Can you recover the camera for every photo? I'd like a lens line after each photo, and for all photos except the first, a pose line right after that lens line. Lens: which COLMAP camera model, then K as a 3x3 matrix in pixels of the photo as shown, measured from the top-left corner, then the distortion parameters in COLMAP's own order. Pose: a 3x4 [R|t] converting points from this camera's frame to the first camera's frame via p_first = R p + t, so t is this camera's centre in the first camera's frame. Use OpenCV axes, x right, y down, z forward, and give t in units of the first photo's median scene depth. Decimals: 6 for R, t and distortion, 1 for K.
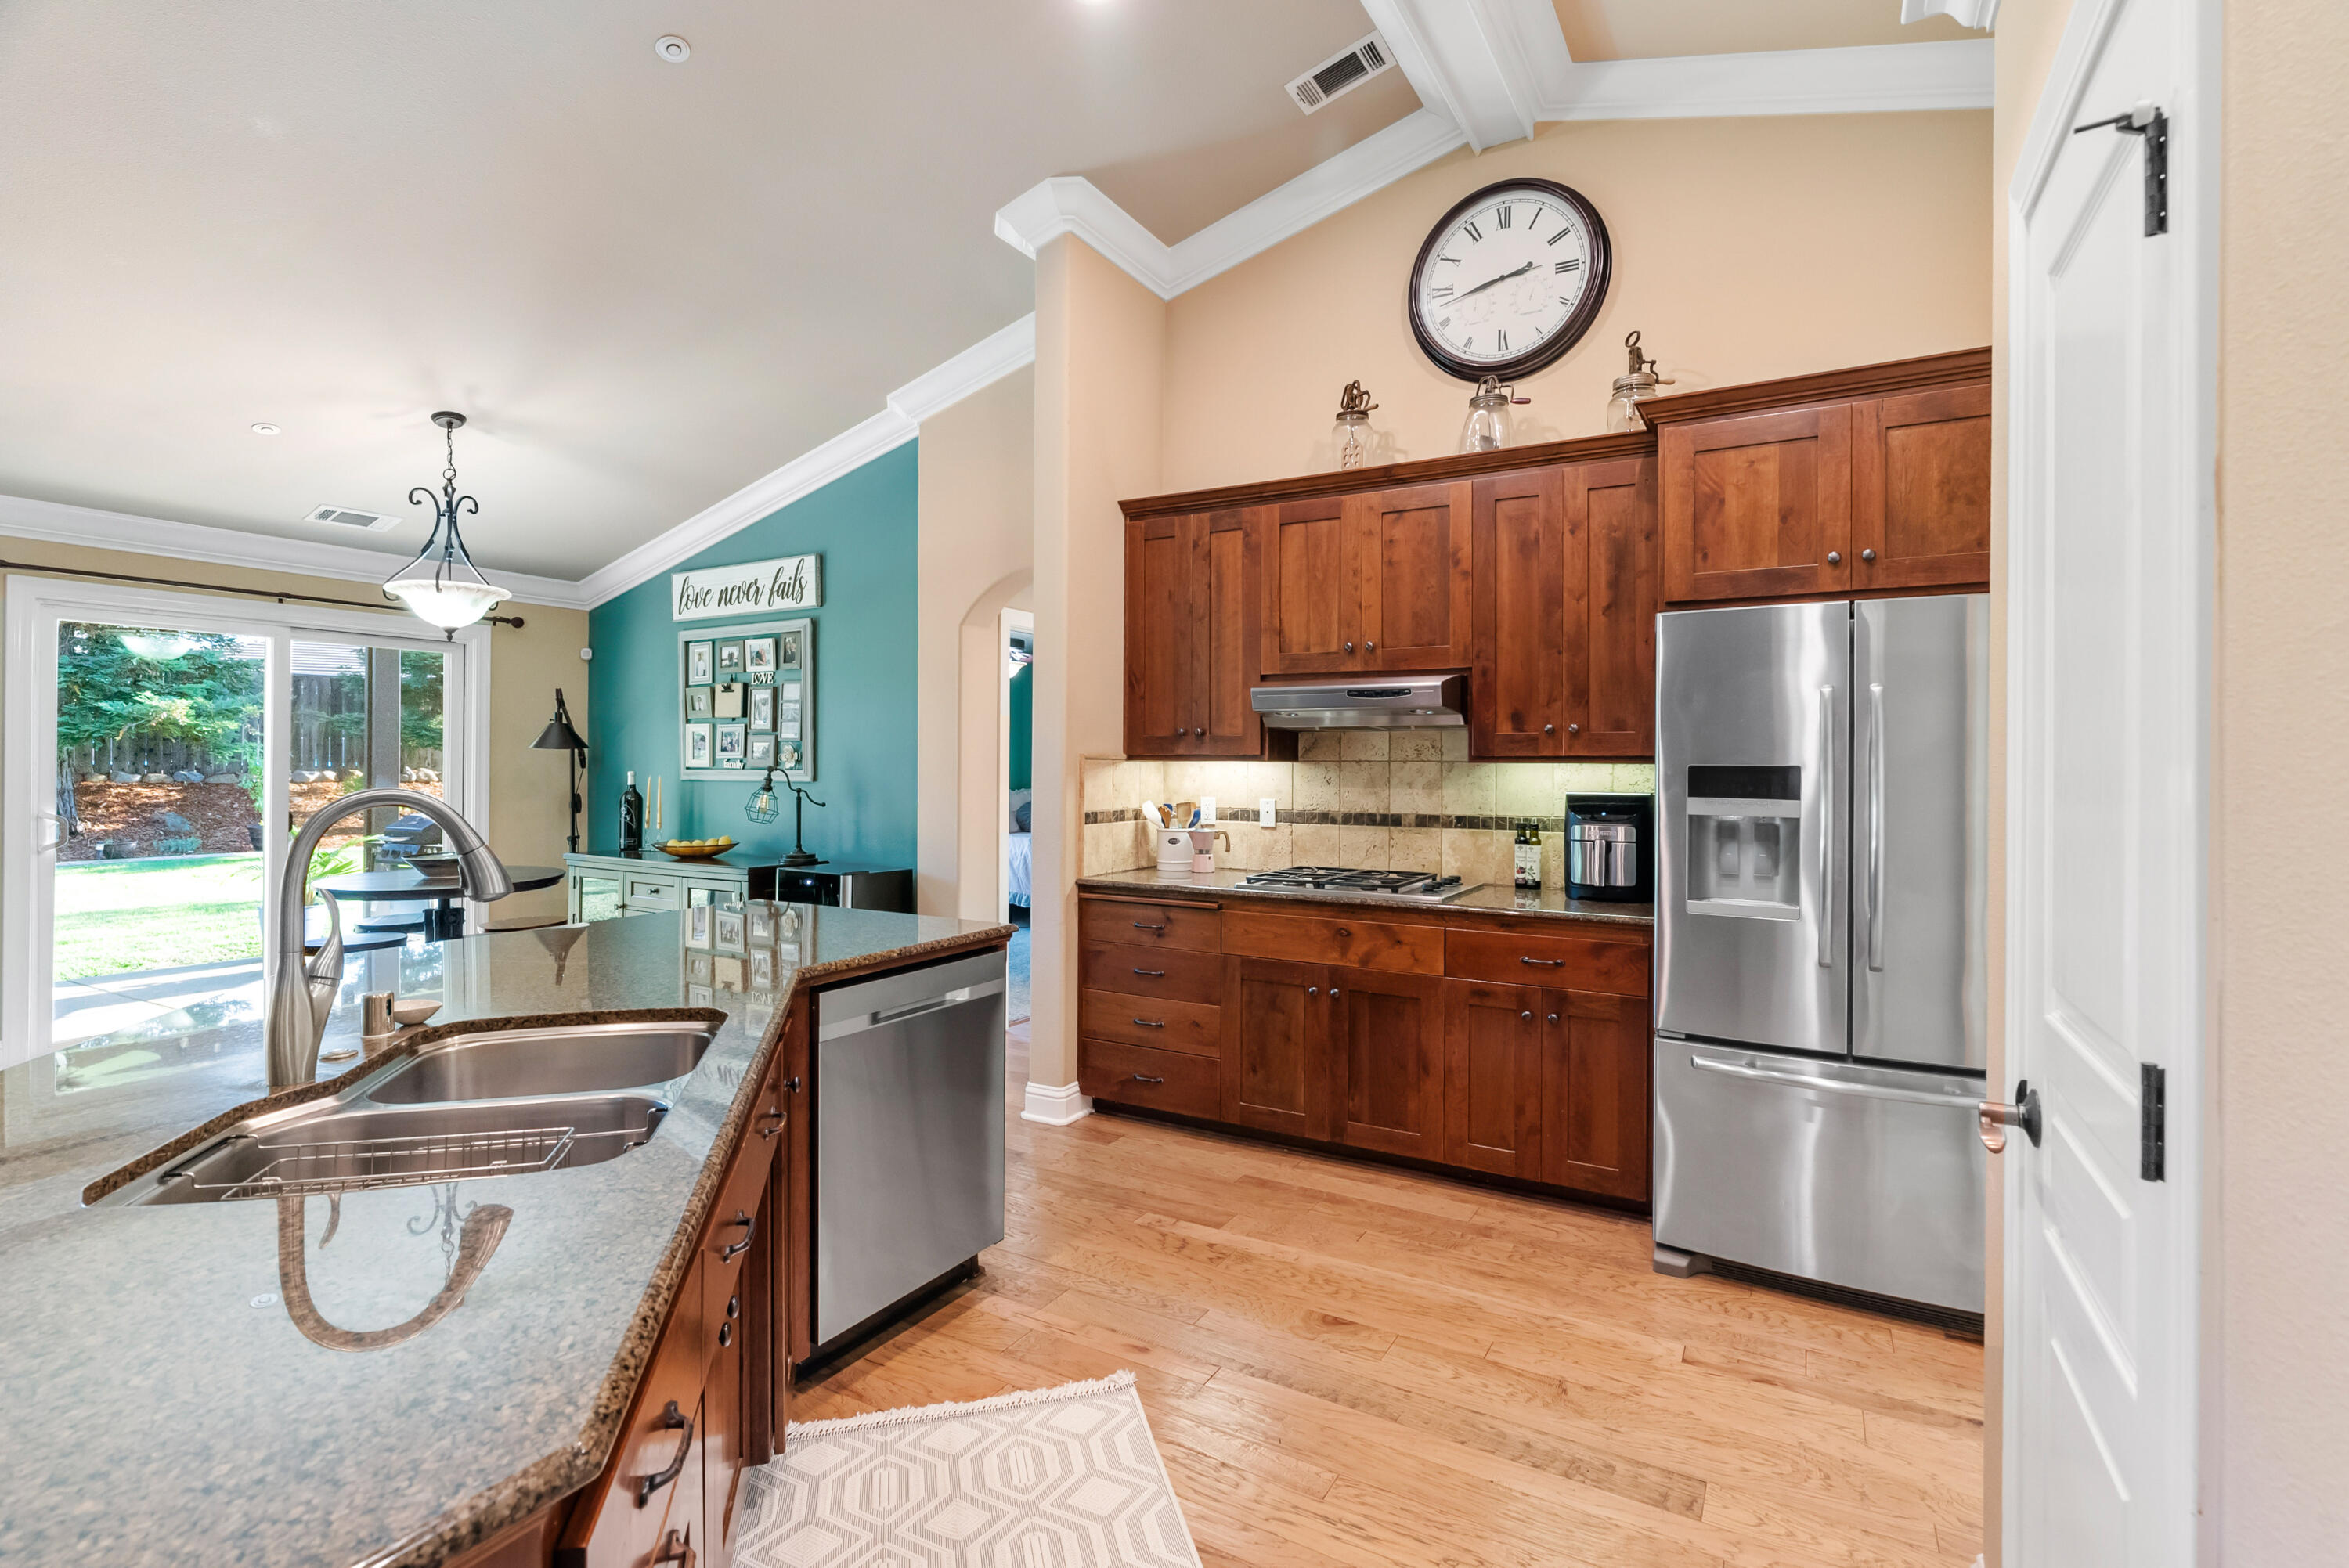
lens RADIAL K [[1078.0, 0, 1177.7], [0, 1078.0, 758.9], [0, 0, 1]] dist [-0.005584, 0.002014]
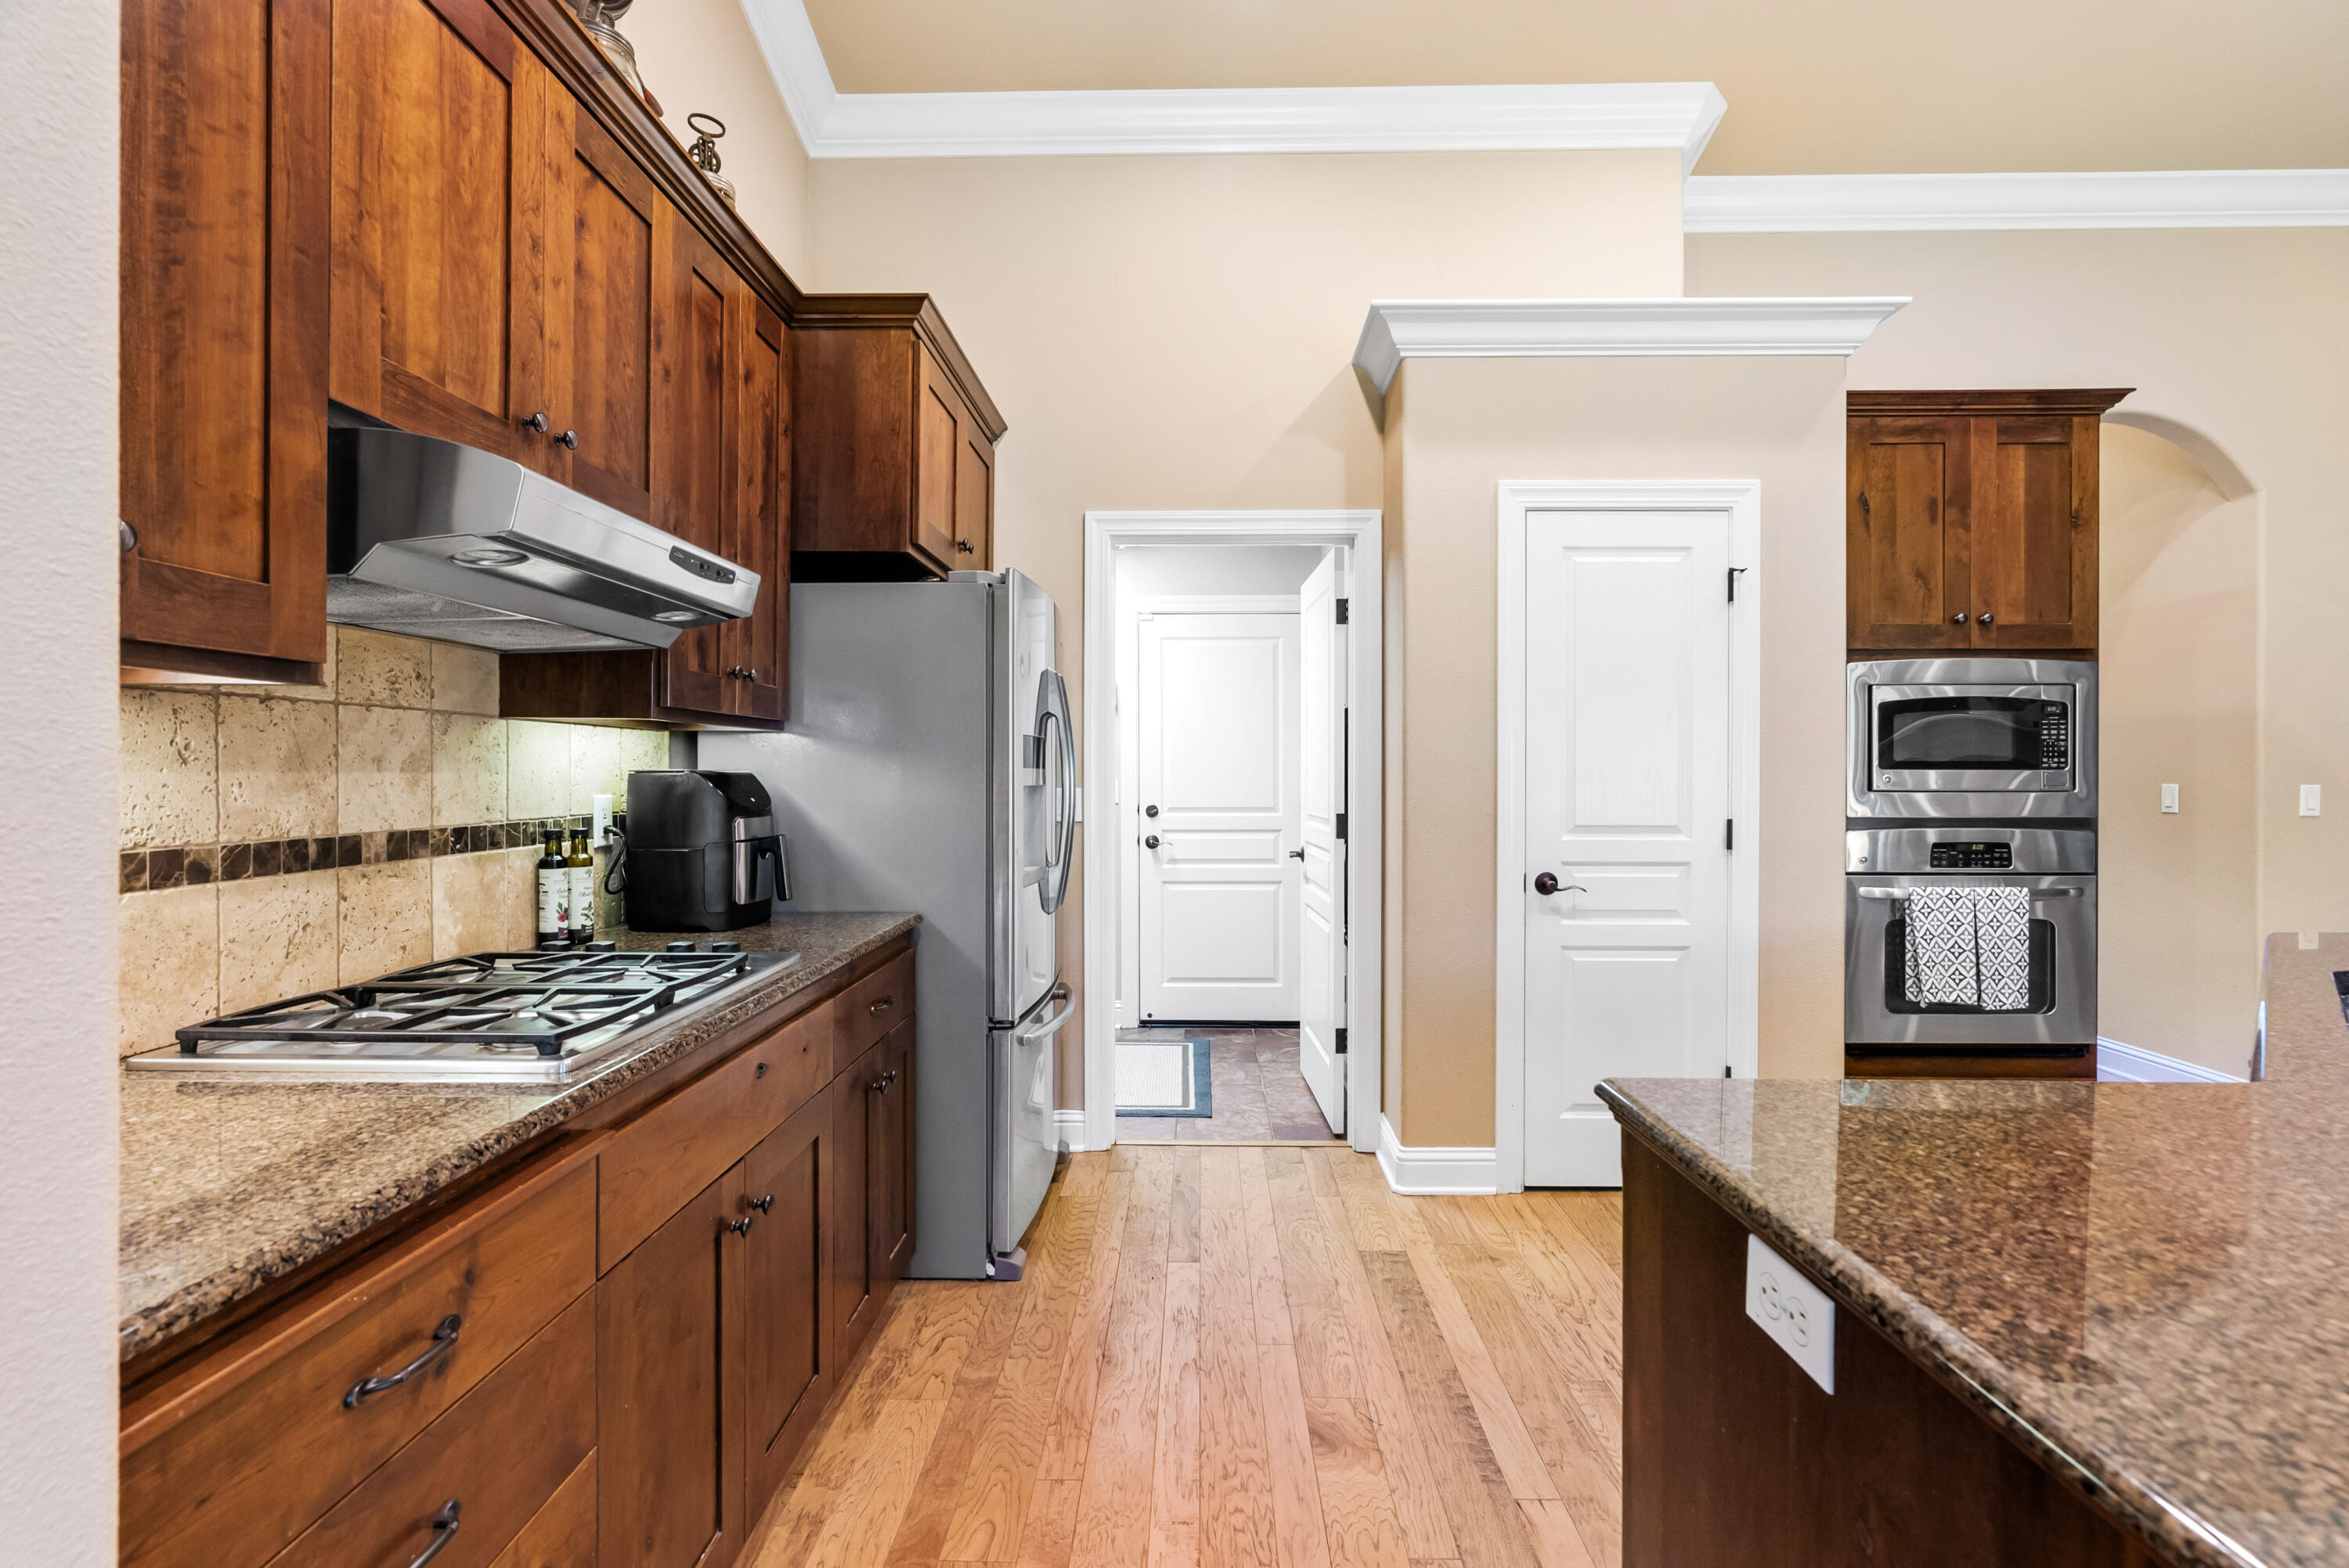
lens RADIAL K [[1078.0, 0, 1175.9], [0, 1078.0, 780.3], [0, 0, 1]] dist [-0.005584, 0.002014]
pose [[-0.485099, -0.014568, 0.874338, -0.234065], [-0.008082, 0.999893, 0.012176, 0.018228], [-0.874422, -0.001160, -0.485165, 0.727384]]
